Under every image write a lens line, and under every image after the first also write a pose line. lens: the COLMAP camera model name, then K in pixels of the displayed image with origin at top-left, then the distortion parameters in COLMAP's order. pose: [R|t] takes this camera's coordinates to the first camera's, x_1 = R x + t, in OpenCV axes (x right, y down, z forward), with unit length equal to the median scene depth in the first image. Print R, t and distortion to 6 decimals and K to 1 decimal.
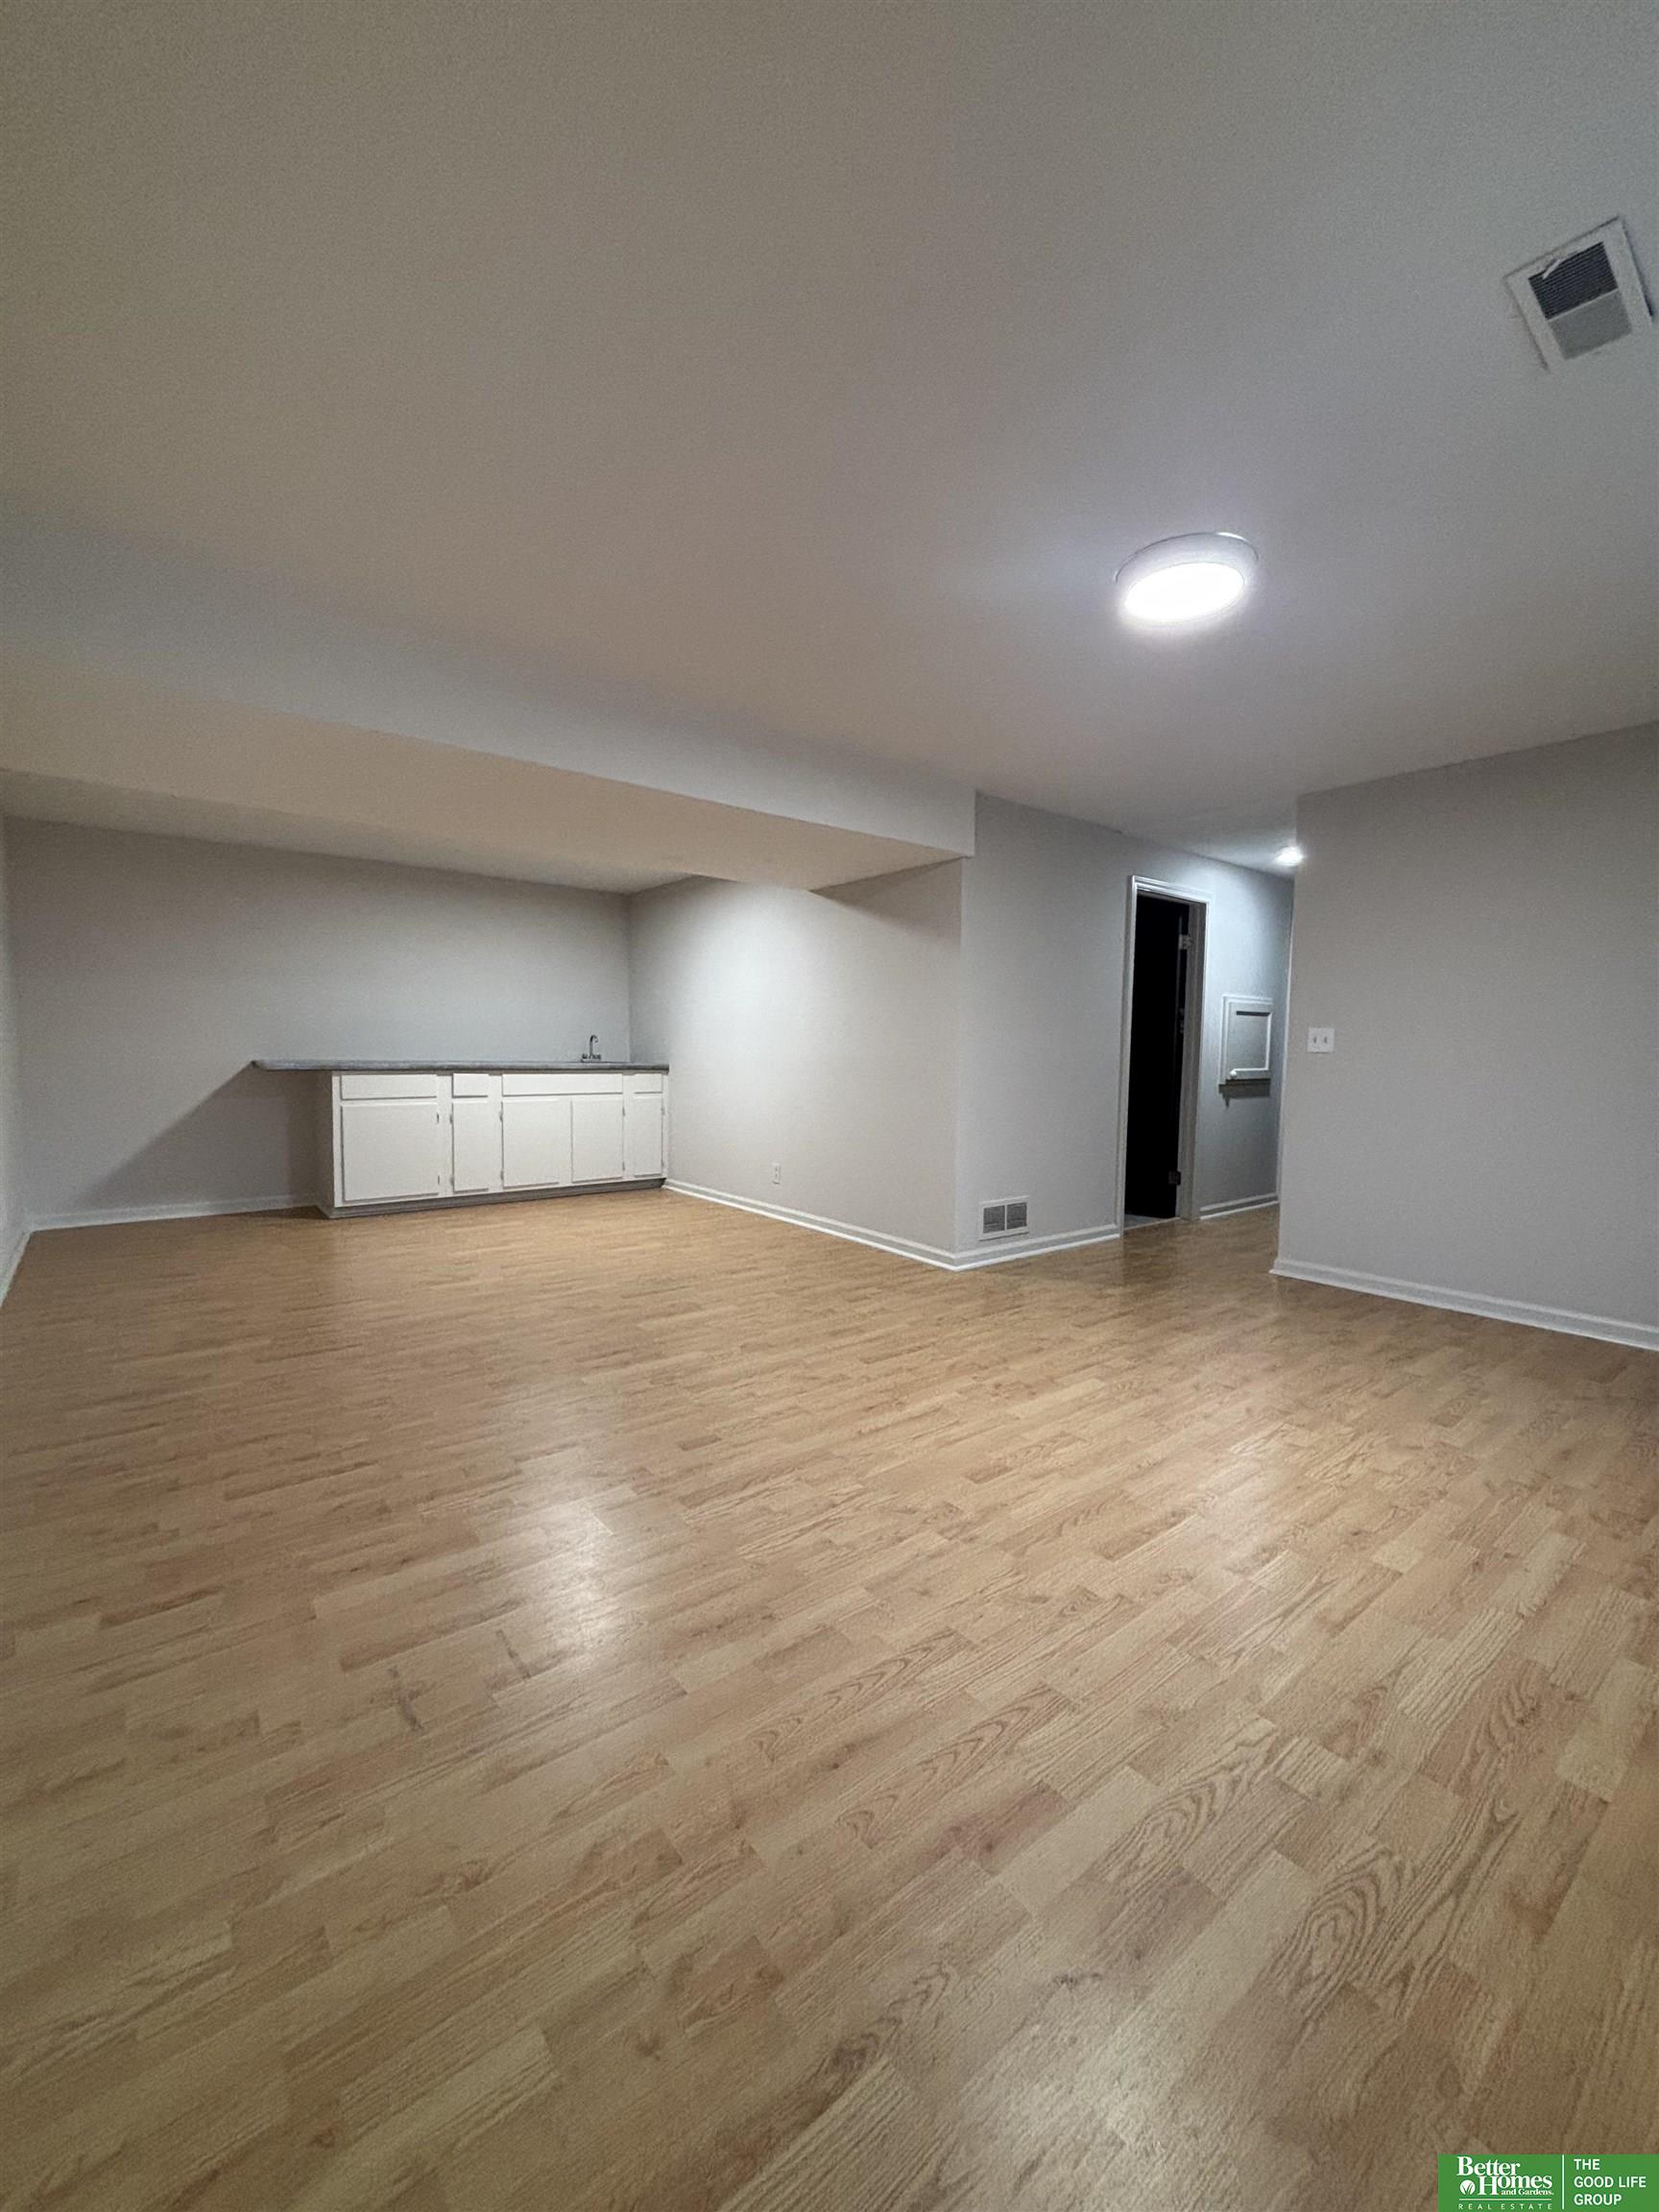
lens RADIAL K [[897.8, 0, 839.8], [0, 897.8, 1098.5], [0, 0, 1]] dist [0.007272, -0.001595]
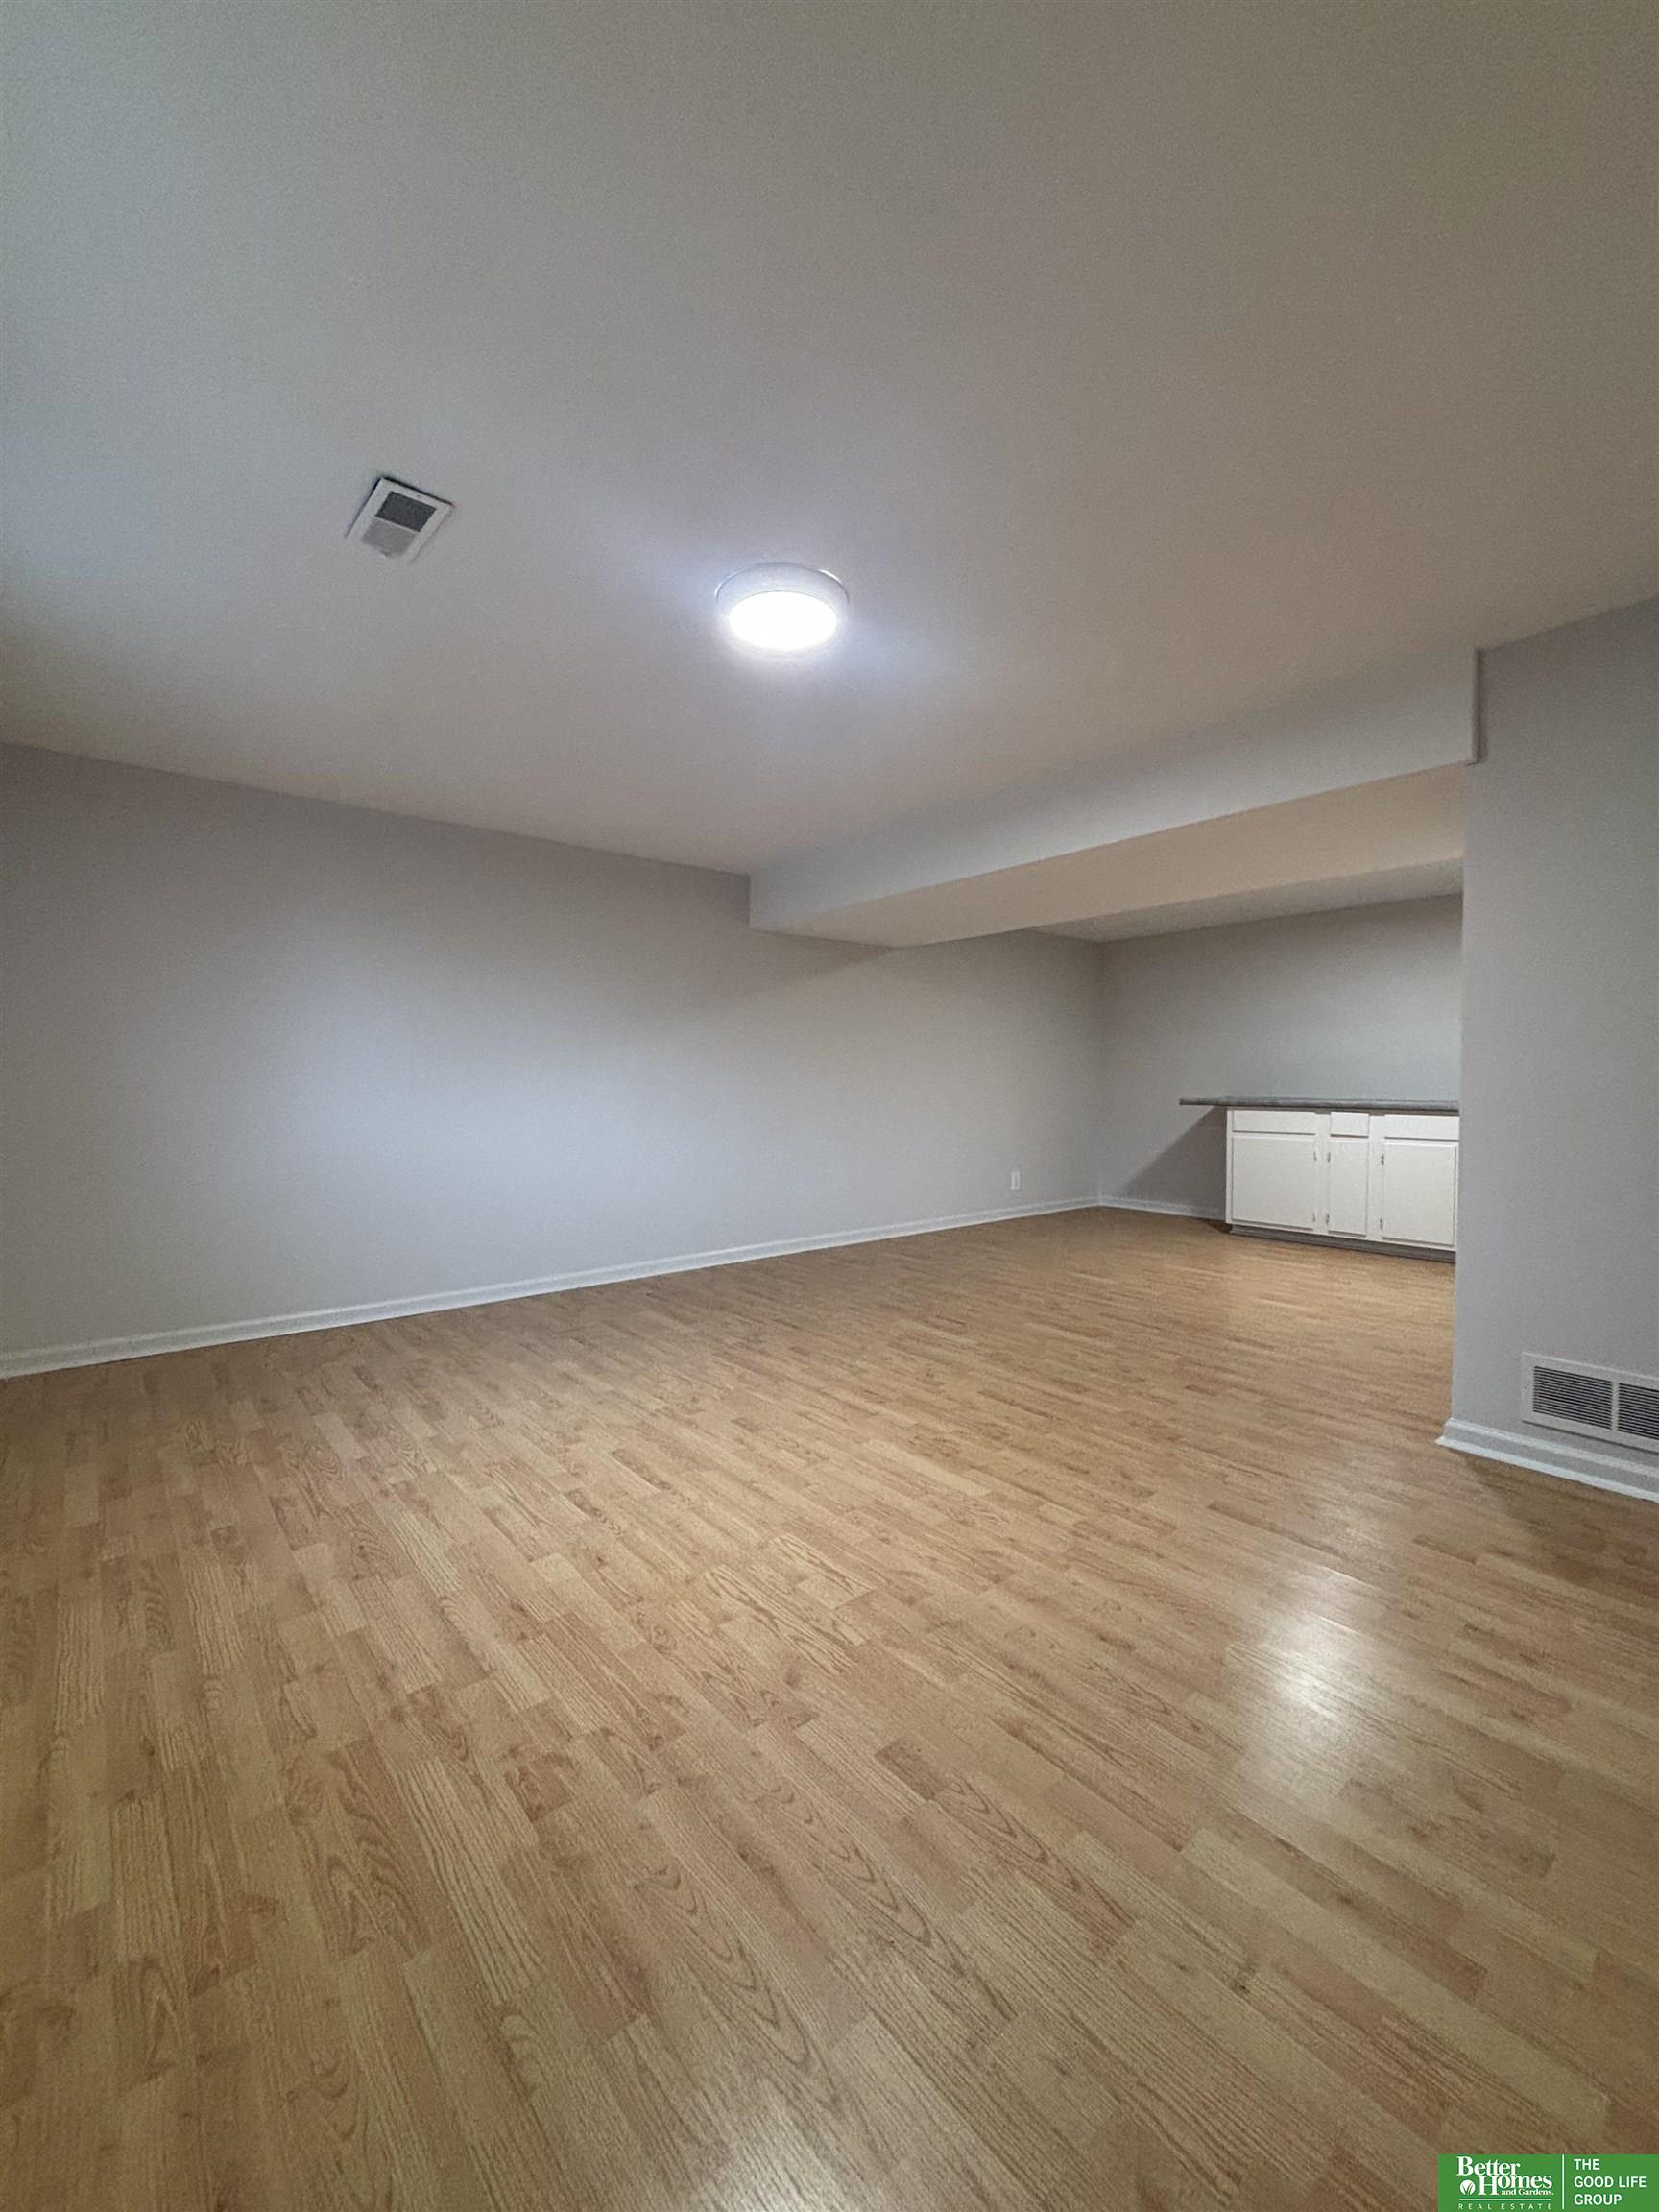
lens RADIAL K [[897.8, 0, 824.7], [0, 897.8, 1097.2], [0, 0, 1]] dist [0.007272, -0.001595]
pose [[0.008795, 0.004195, -0.999953, 1.323945], [-0.055800, 0.998435, 0.003697, -0.038984], [0.998403, 0.055765, 0.009016, 1.019520]]
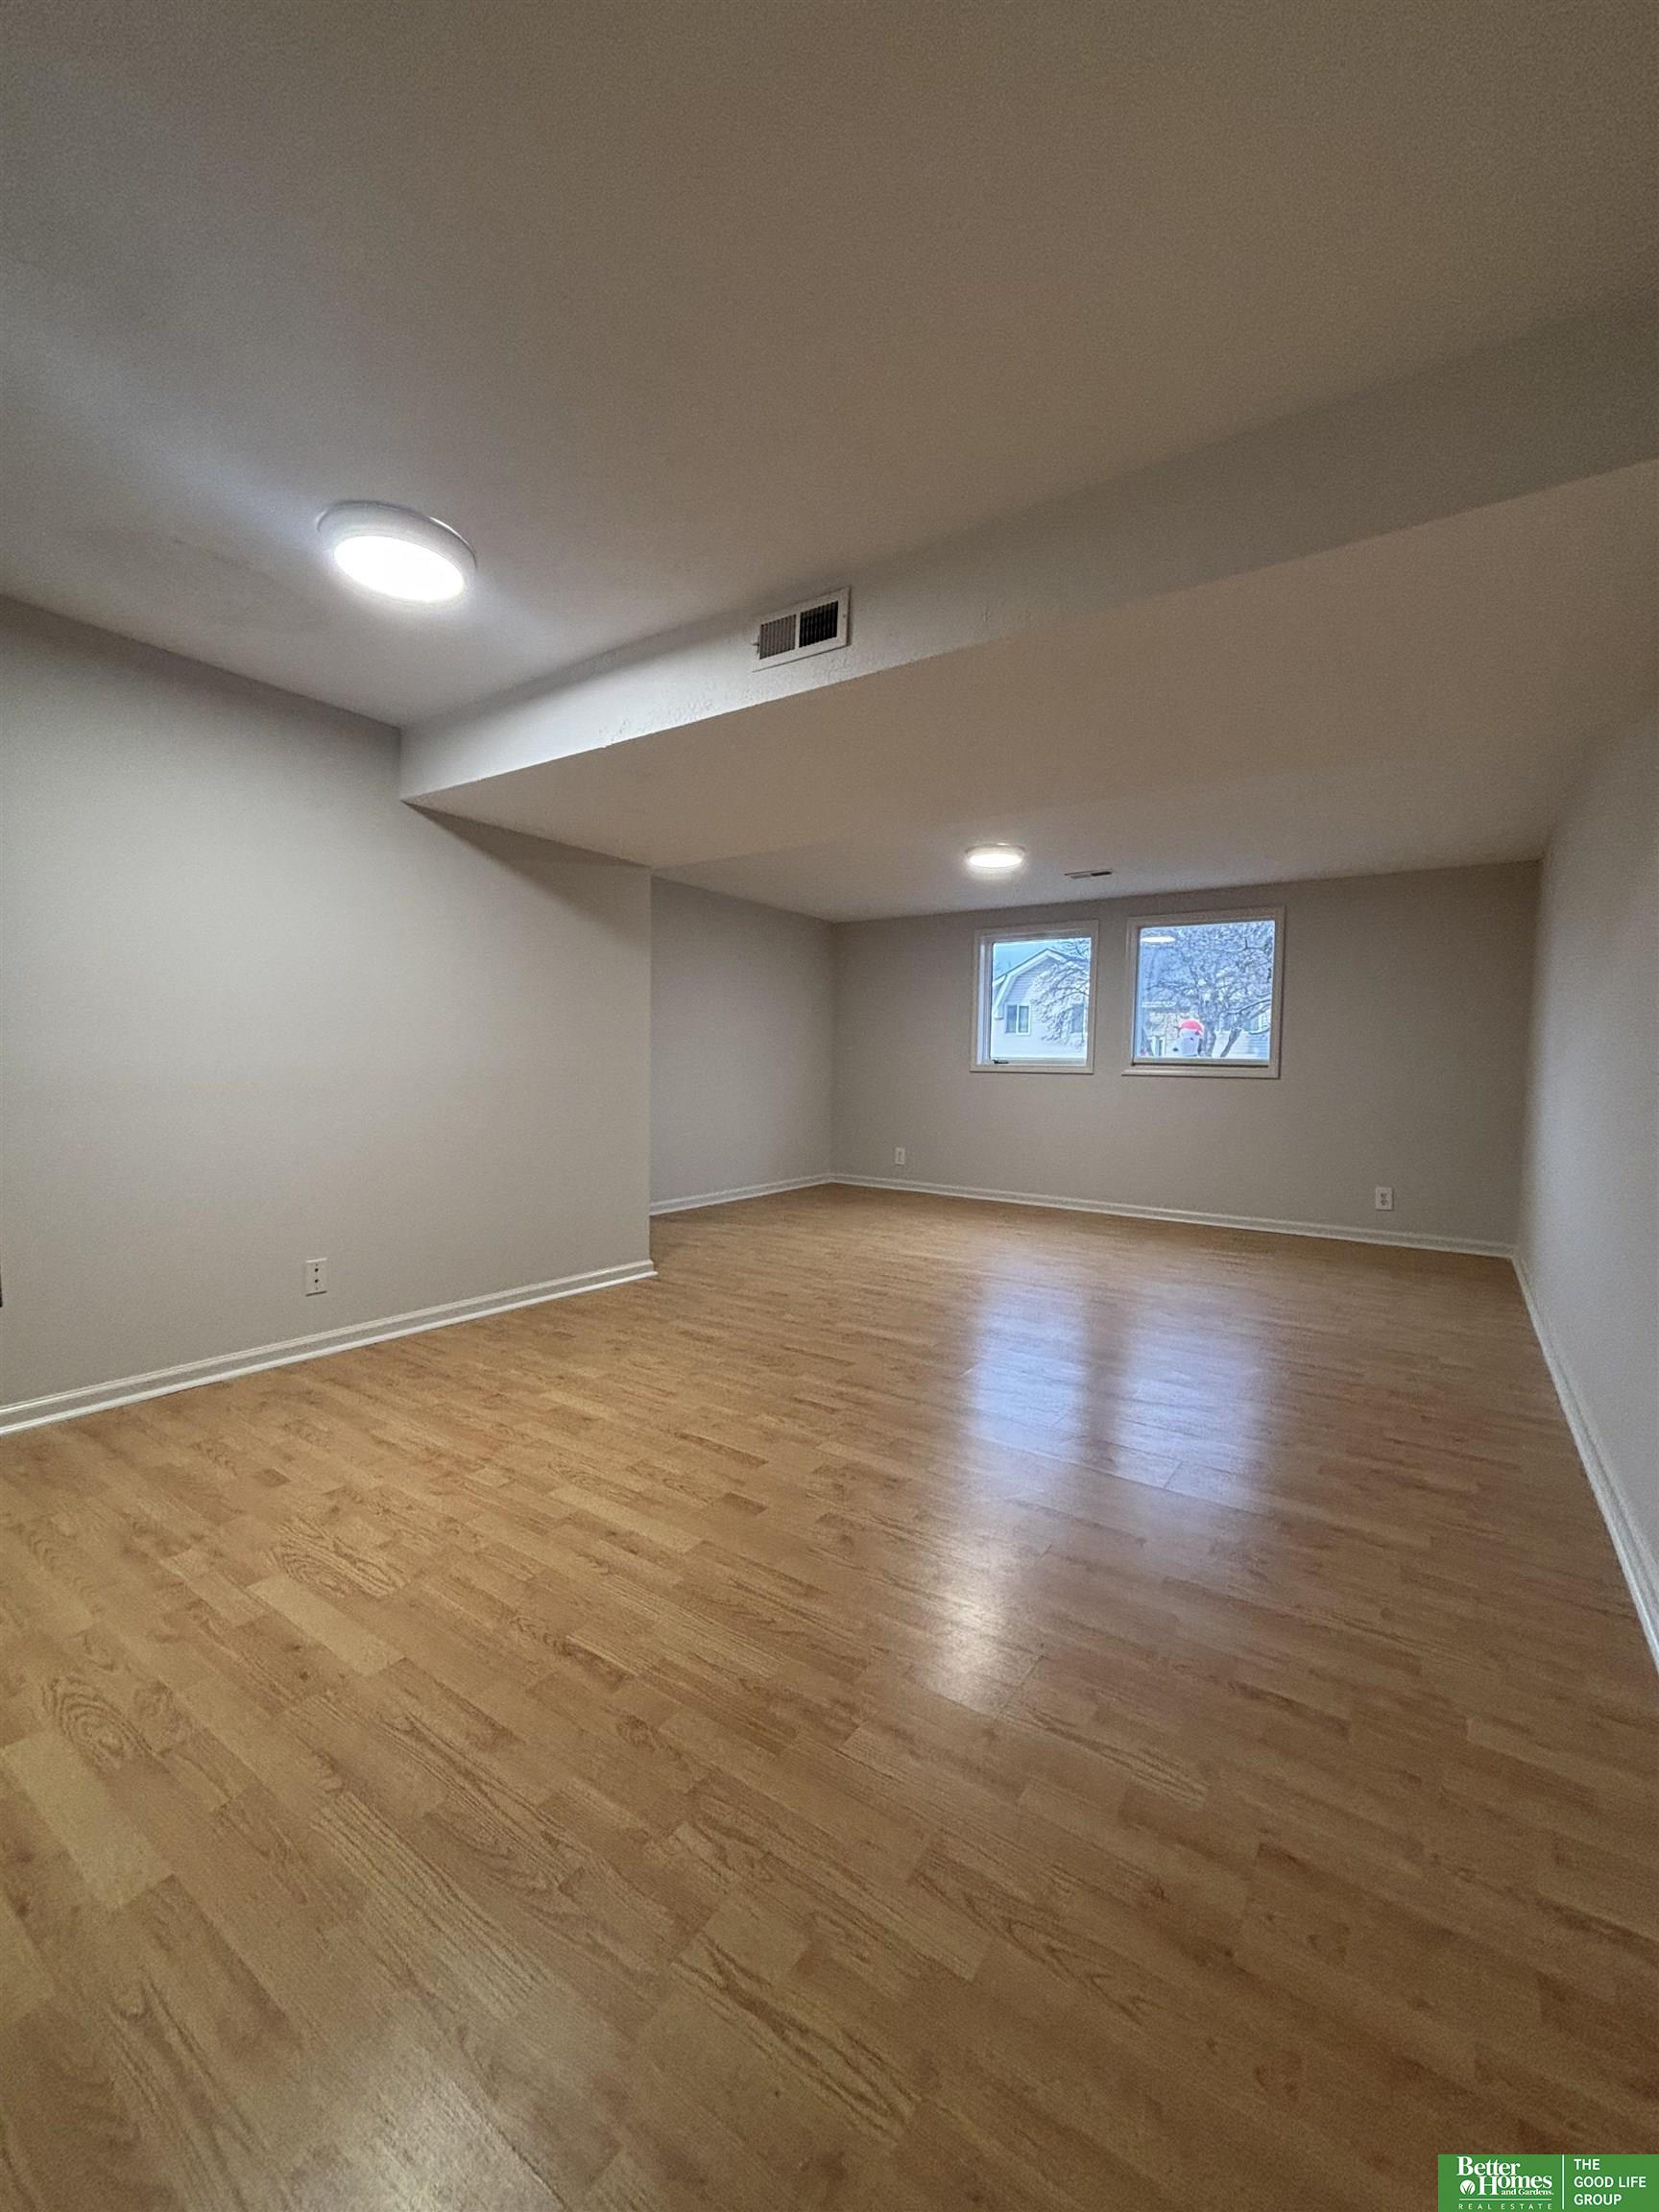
lens RADIAL K [[897.8, 0, 836.6], [0, 897.8, 1104.2], [0, 0, 1]] dist [0.007272, -0.001595]
pose [[-0.292888, -0.061400, 0.954173, -1.591778], [0.035027, 0.996577, 0.074881, -0.121777], [-0.955505, 0.055354, -0.289735, 1.960235]]
